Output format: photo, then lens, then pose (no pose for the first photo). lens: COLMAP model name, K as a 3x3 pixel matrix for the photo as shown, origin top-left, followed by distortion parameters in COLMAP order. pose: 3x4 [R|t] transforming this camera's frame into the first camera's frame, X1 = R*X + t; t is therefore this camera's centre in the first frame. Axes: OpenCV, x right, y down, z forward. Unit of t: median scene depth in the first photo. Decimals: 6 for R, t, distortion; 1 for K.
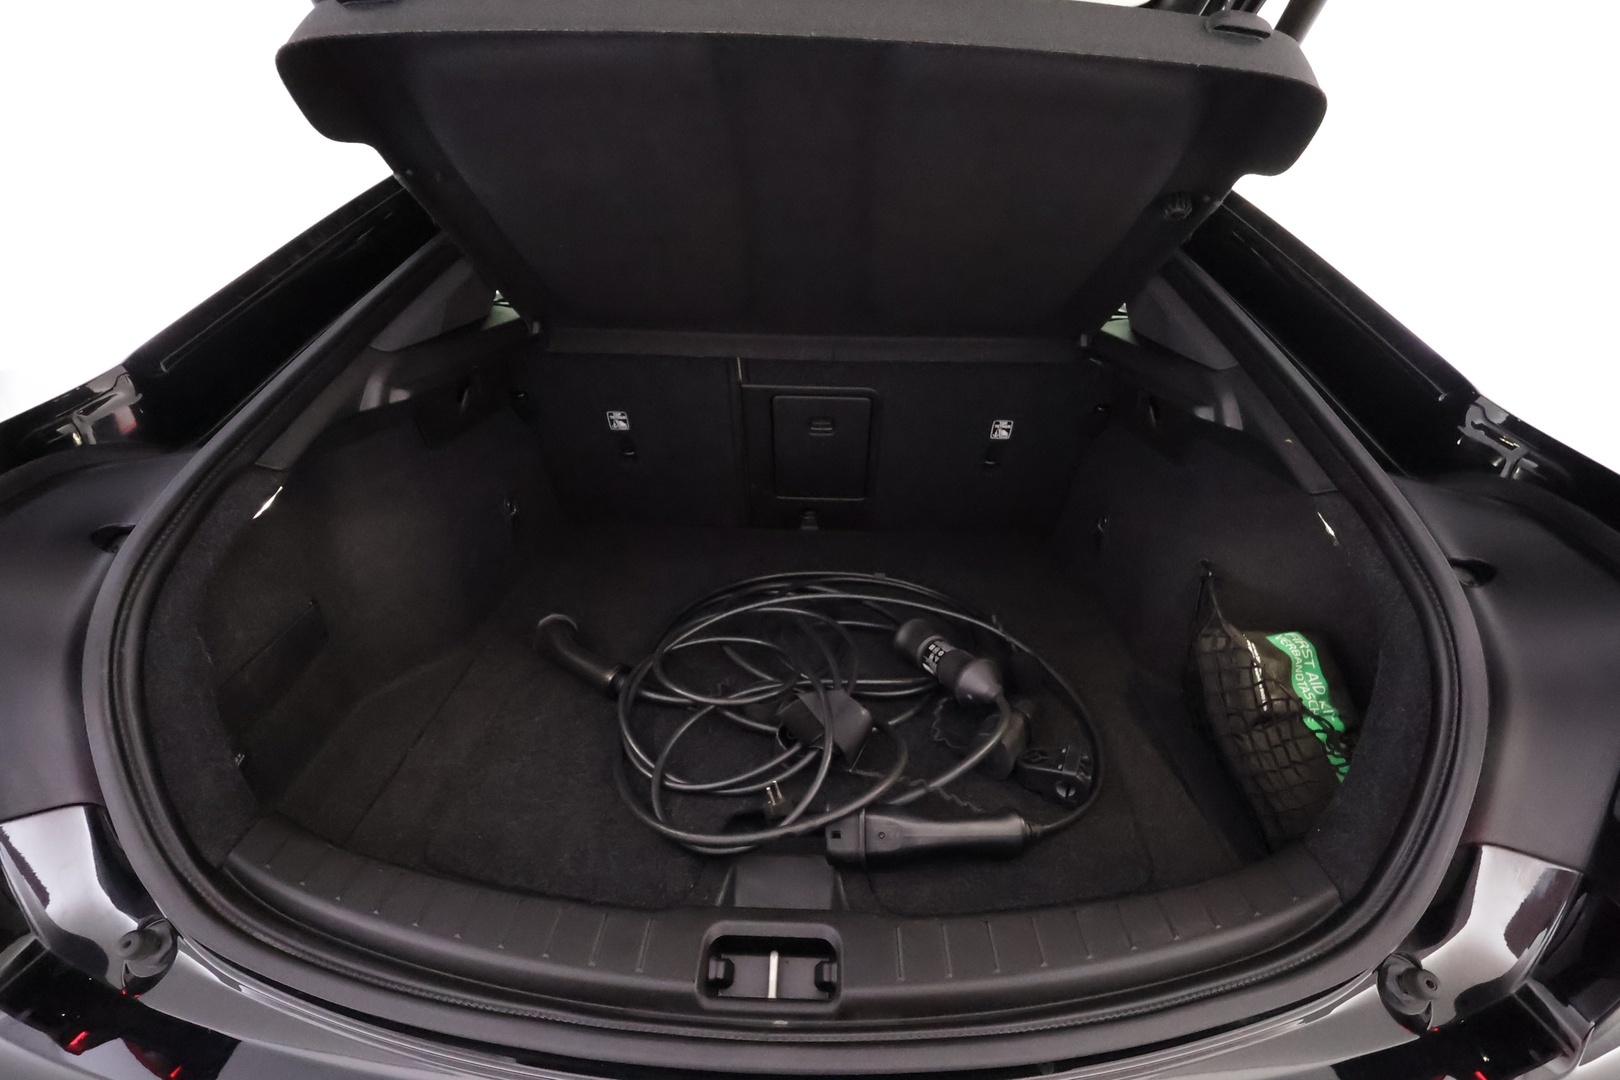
lens RADIAL K [[756.6, 0, 805.4], [0, 756.6, 537.4], [0, 0, 1]] dist [0.001089, 0.000418]
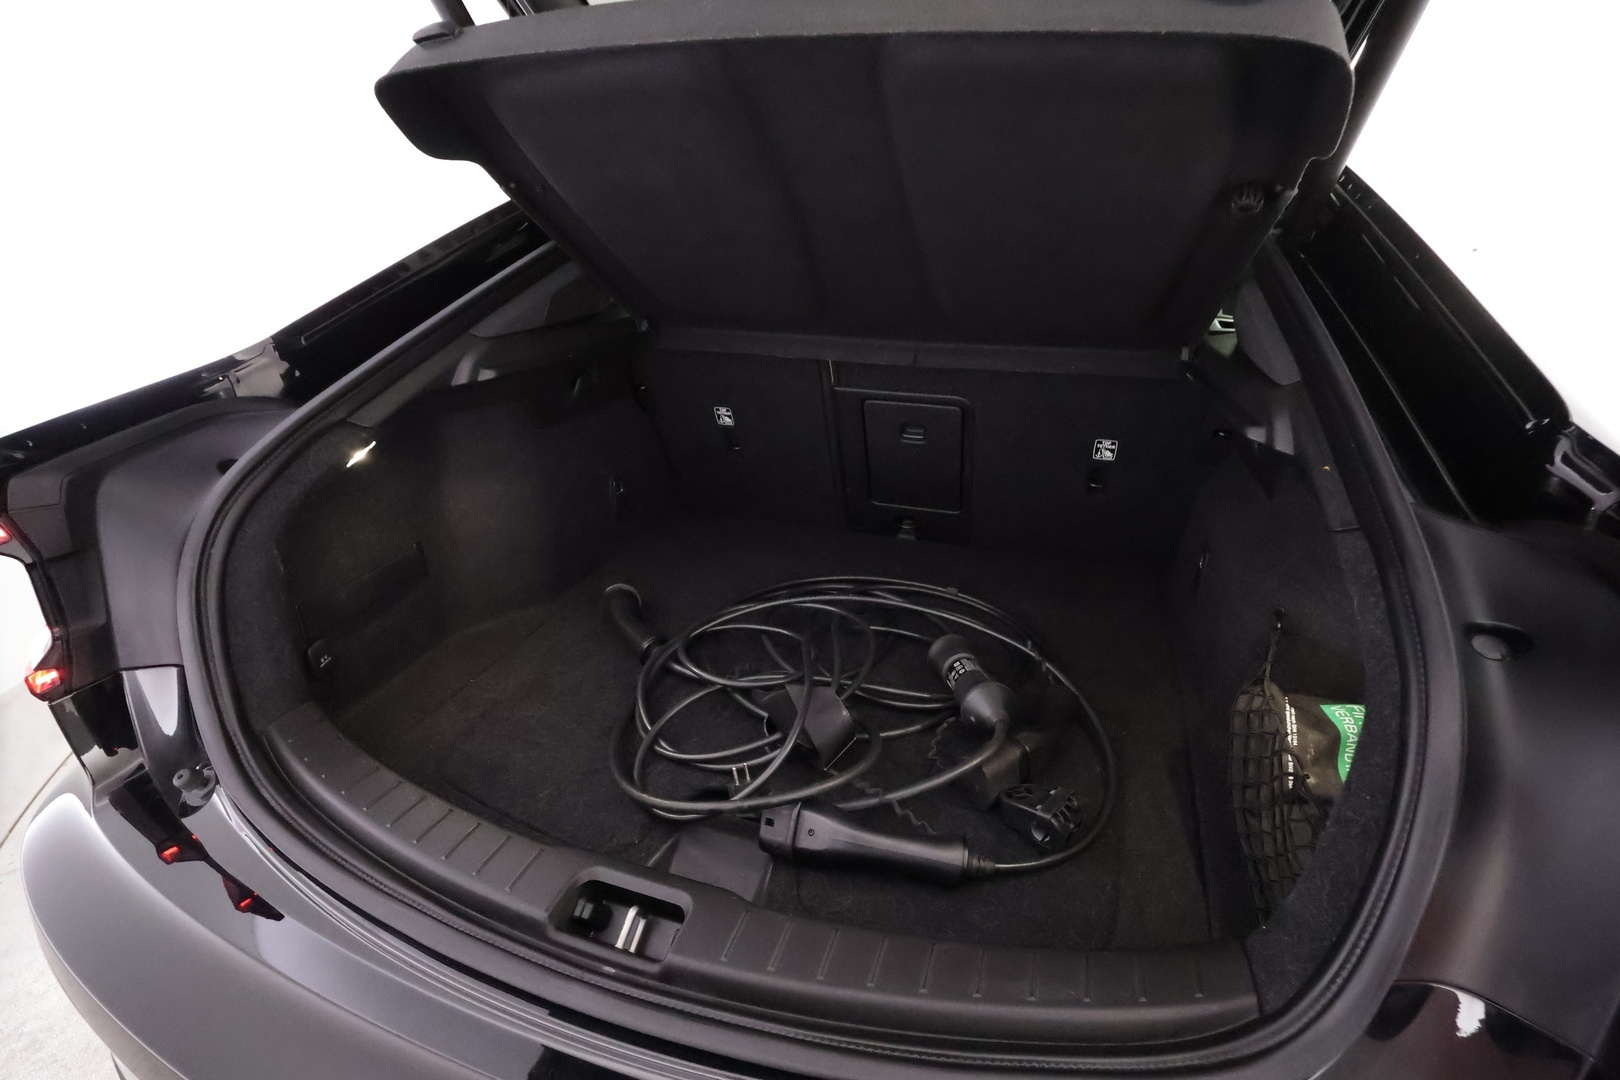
lens RADIAL K [[753.8, 0, 812.1], [0, 753.8, 536.0], [0, 0, 1]] dist [0.000663, 0.000328]
pose [[0.953685, 0.102559, -0.282785, 0.292113], [-0.109569, 0.993938, -0.009045, 0.014974], [0.280143, 0.039610, 0.959141, 0.034294]]
